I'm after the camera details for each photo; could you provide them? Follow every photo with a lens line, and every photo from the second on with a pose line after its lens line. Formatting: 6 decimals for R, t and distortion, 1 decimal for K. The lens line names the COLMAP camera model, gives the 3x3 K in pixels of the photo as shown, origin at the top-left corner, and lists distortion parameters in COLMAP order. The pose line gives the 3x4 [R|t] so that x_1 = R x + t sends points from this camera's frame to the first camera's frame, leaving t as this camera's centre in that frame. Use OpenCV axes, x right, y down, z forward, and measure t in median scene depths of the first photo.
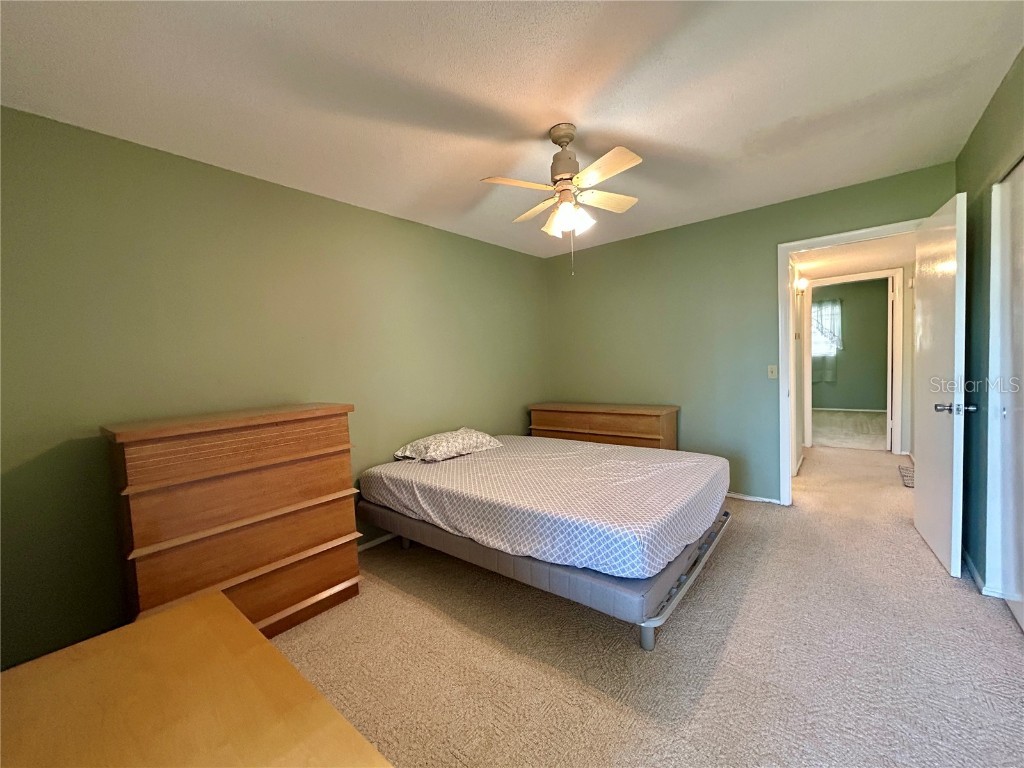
lens RADIAL K [[411.3, 0, 513.0], [0, 411.3, 382.1], [0, 0, 1]] dist [-0.004203, 0.000954]
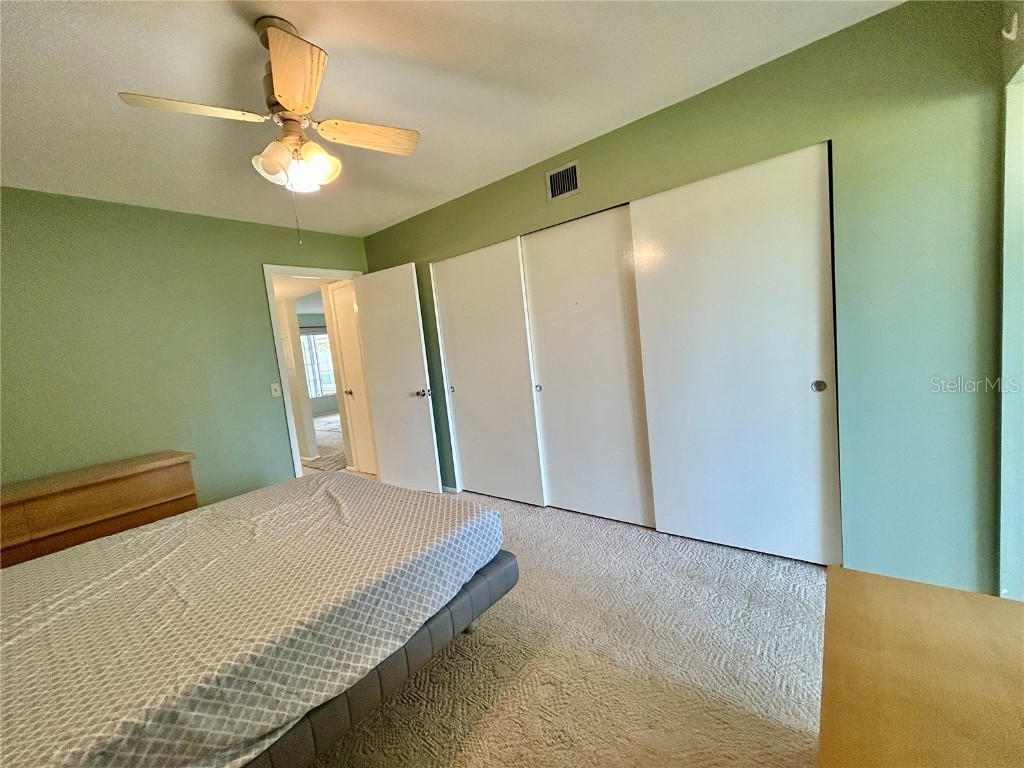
lens RADIAL K [[411.3, 0, 508.7], [0, 411.3, 380.6], [0, 0, 1]] dist [-0.004203, 0.000954]
pose [[-0.006093, -0.045330, 0.998954, -0.574573], [0.158640, 0.986277, 0.045722, -0.005717], [-0.987318, 0.158753, 0.001182, 0.675872]]
